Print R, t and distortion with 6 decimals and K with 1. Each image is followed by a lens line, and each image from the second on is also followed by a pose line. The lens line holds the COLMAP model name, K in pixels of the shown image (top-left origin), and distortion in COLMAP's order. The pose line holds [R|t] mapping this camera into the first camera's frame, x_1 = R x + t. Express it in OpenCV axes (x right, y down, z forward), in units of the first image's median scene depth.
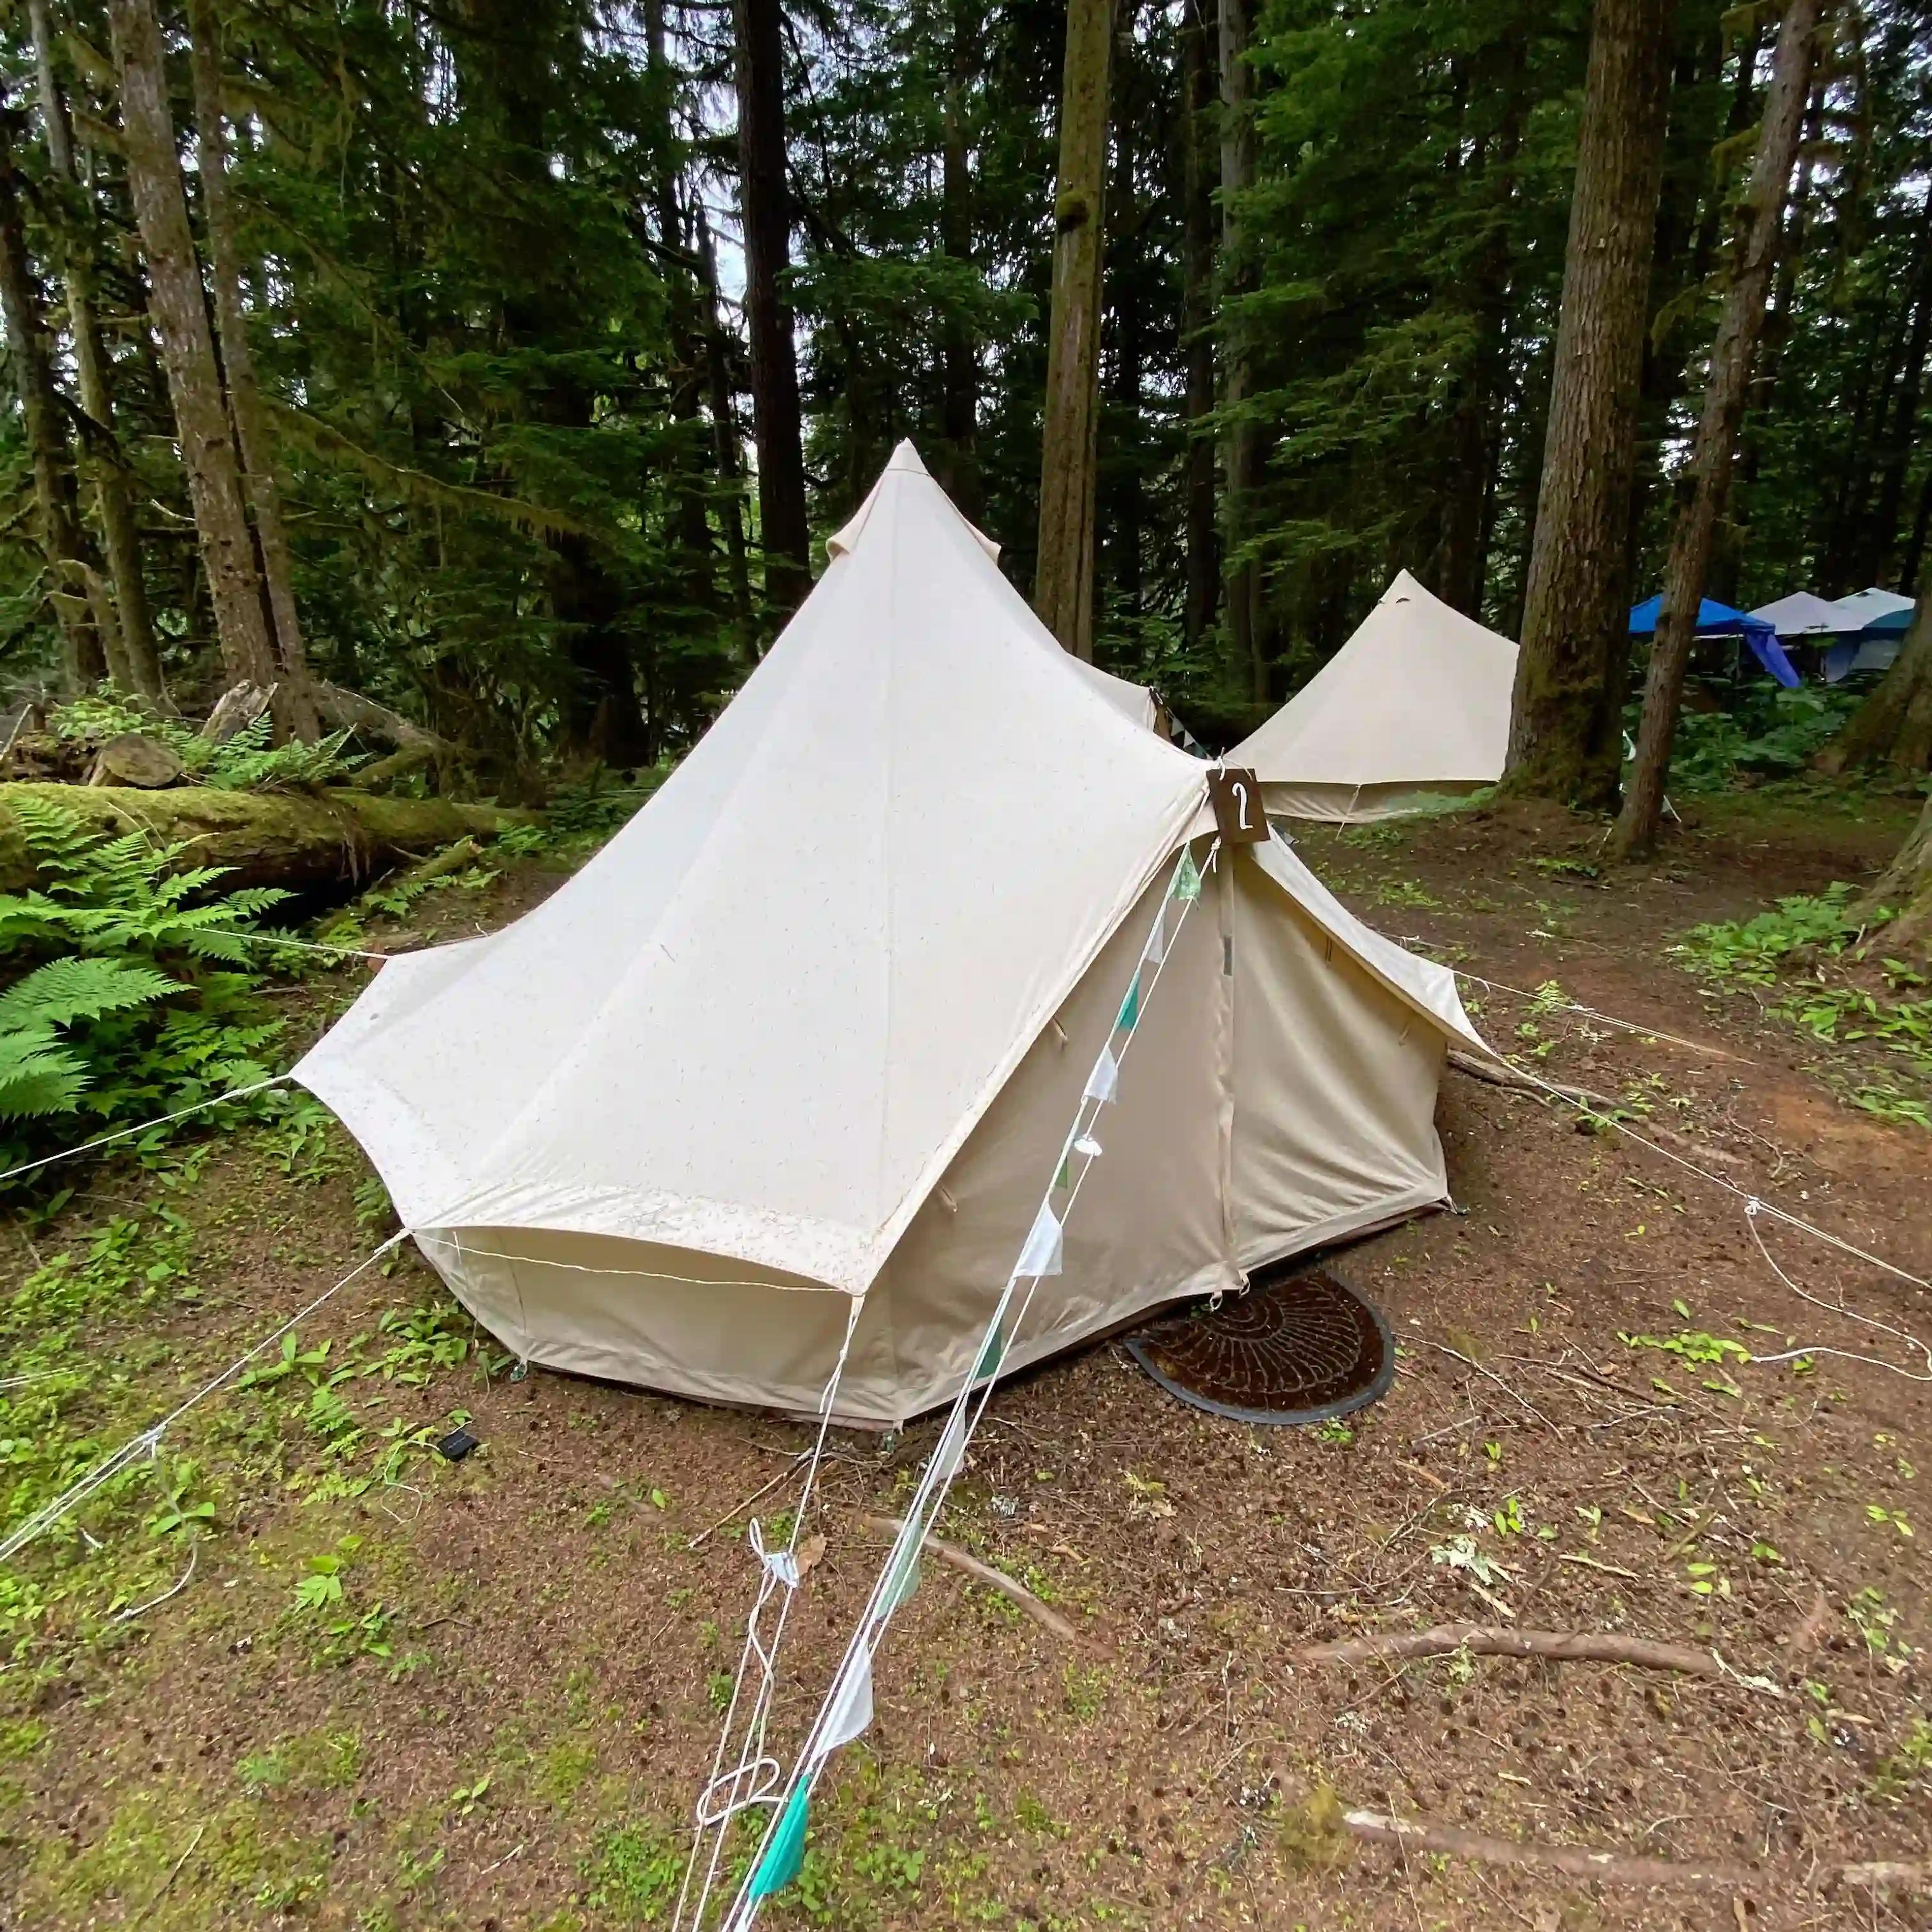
lens RADIAL K [[1042.3, 0, 954.6], [0, 1042.3, 969.8], [0, 0, 1]] dist [0.054683, -0.056477]
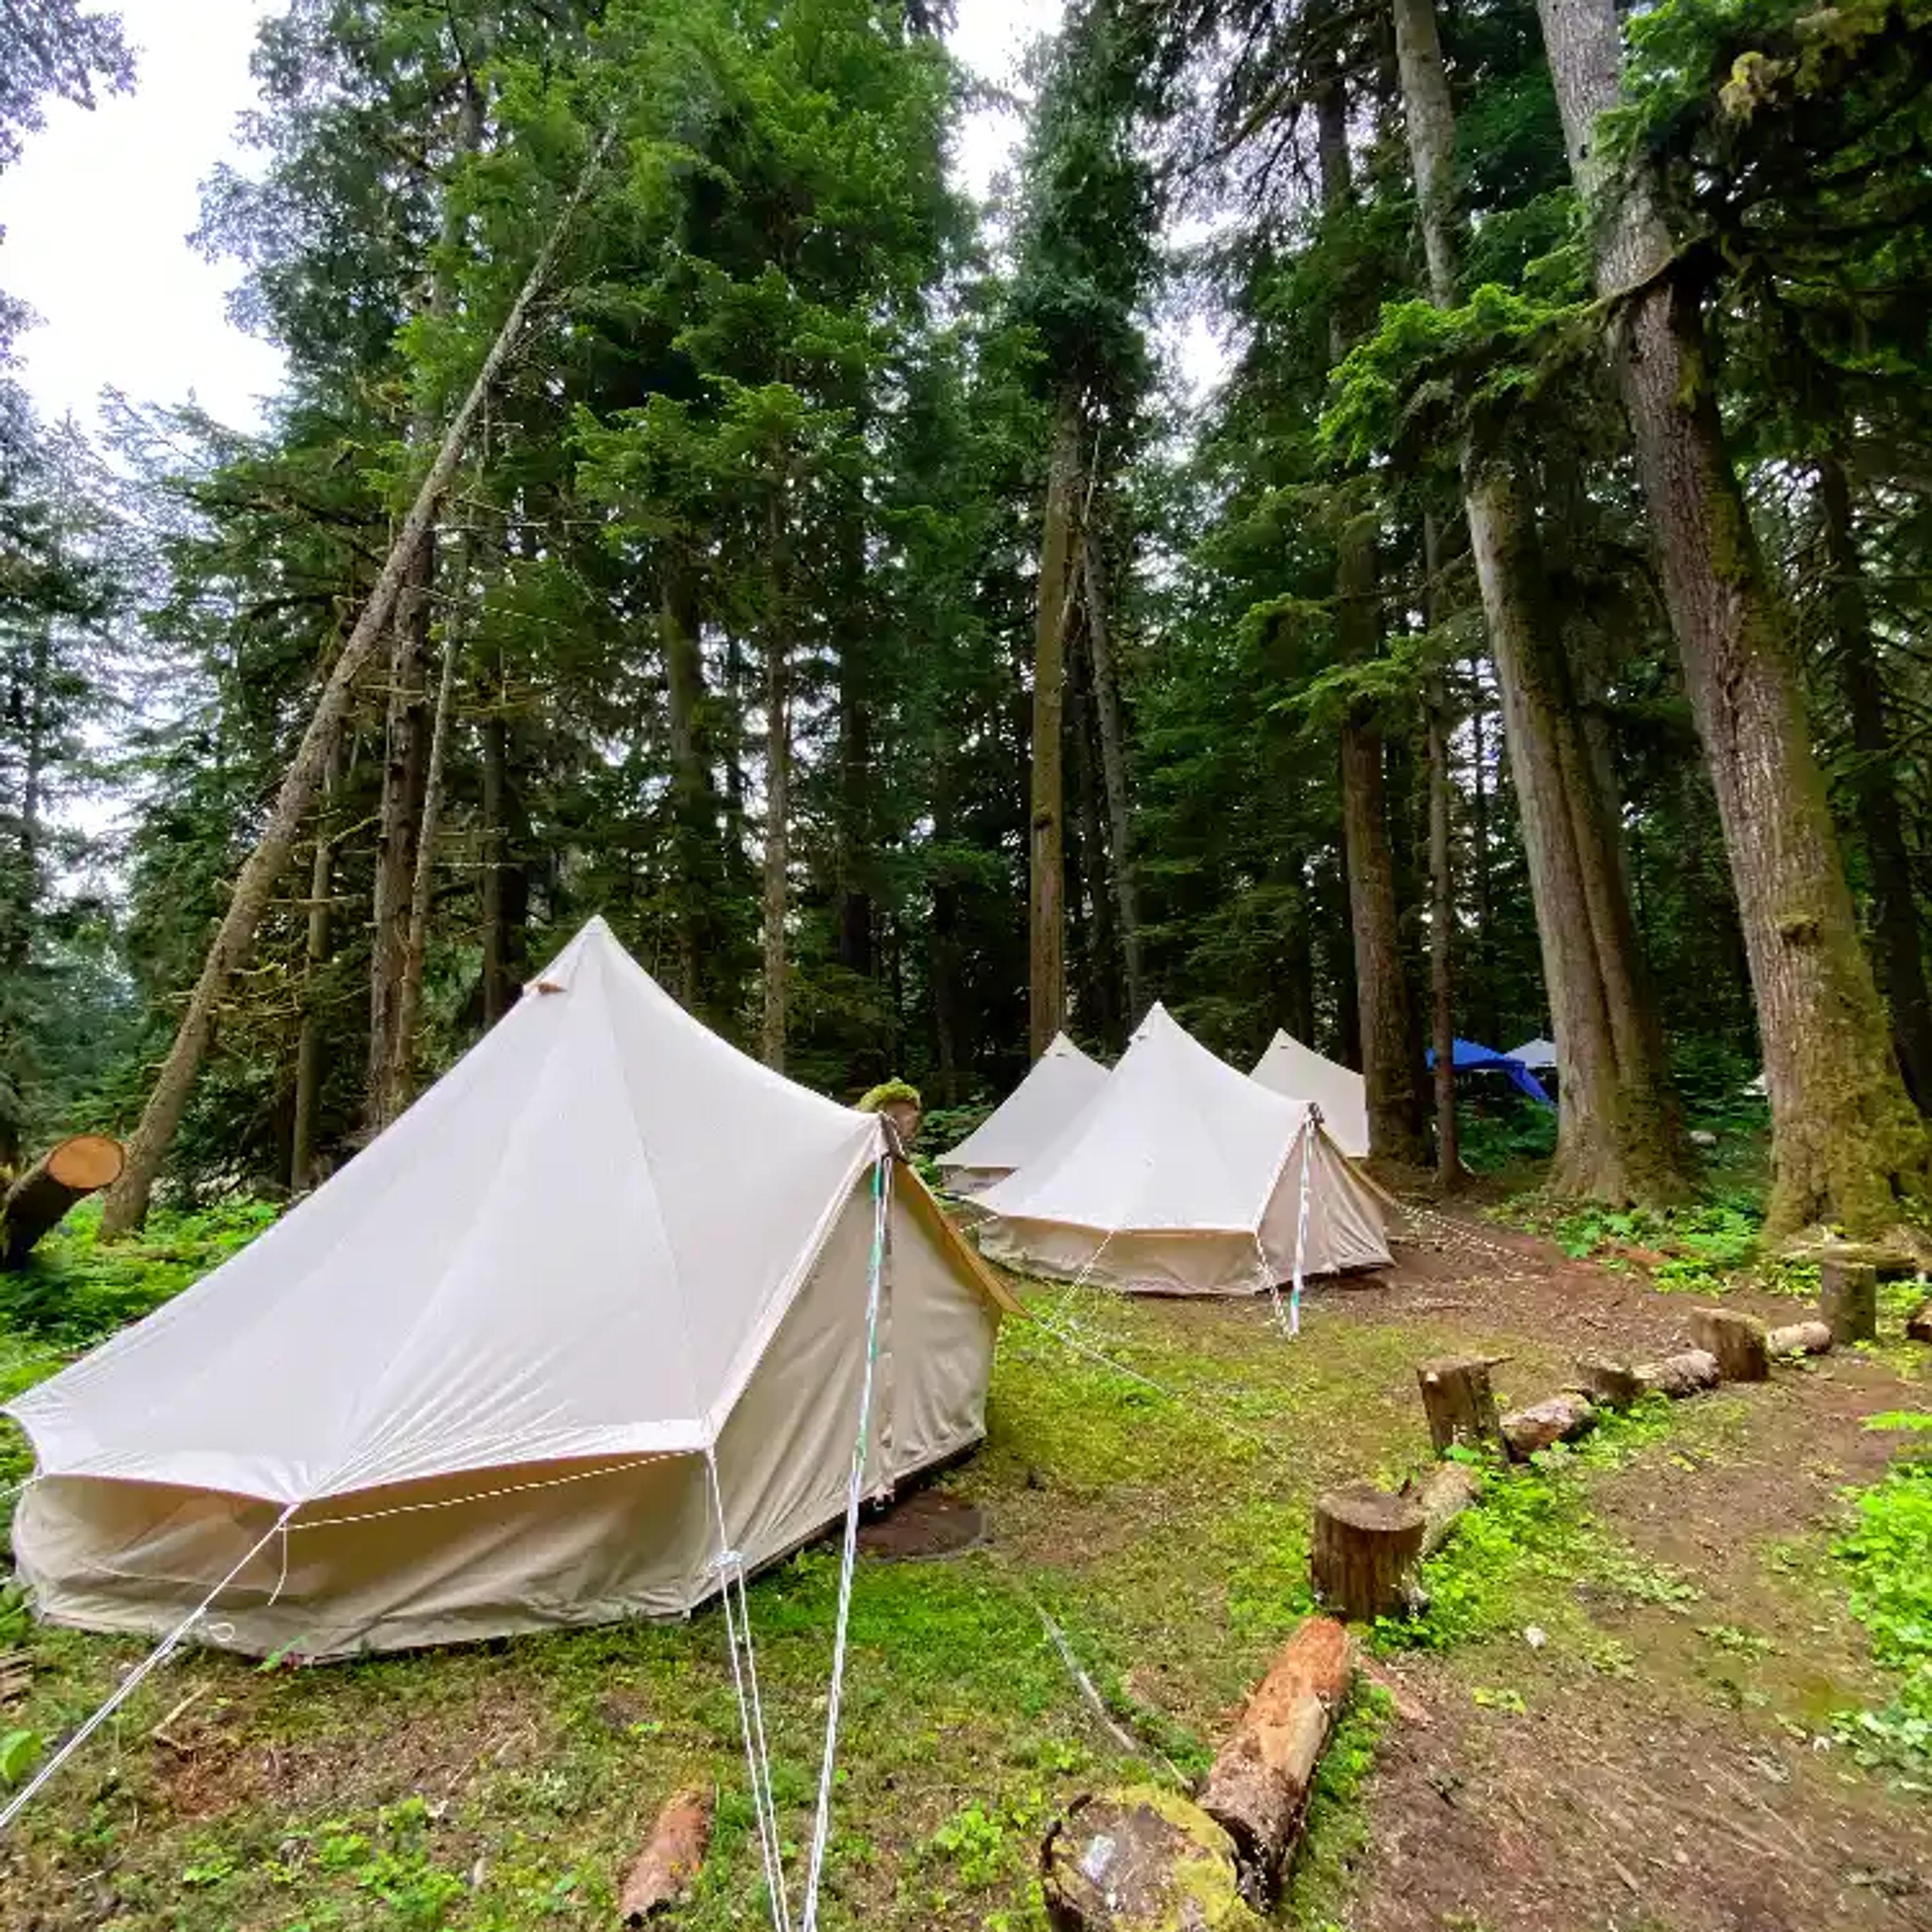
lens RADIAL K [[1042.3, 0, 954.6], [0, 1042.3, 969.8], [0, 0, 1]] dist [0.054683, -0.056477]
pose [[0.992693, 0.009015, 0.120329, -0.349522], [0.038924, 0.919975, -0.390040, 0.186662], [-0.114216, 0.391874, 0.912902, -0.580708]]
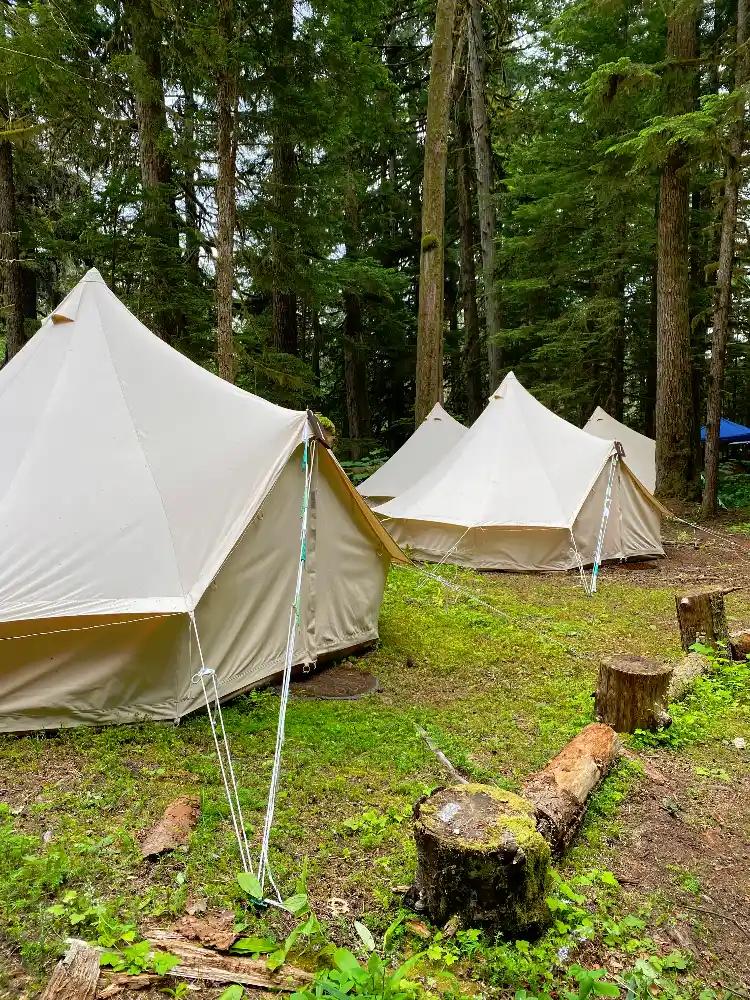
lens RADIAL K [[767.1, 0, 375.0], [0, 767.1, 500.0], [0, 0, 1]] dist [0.058851, -0.099494]
pose [[0.989754, 0.005573, 0.142671, -0.351934], [0.027992, 0.972273, -0.232168, 0.225513], [-0.140009, 0.233783, 0.962155, -0.575311]]
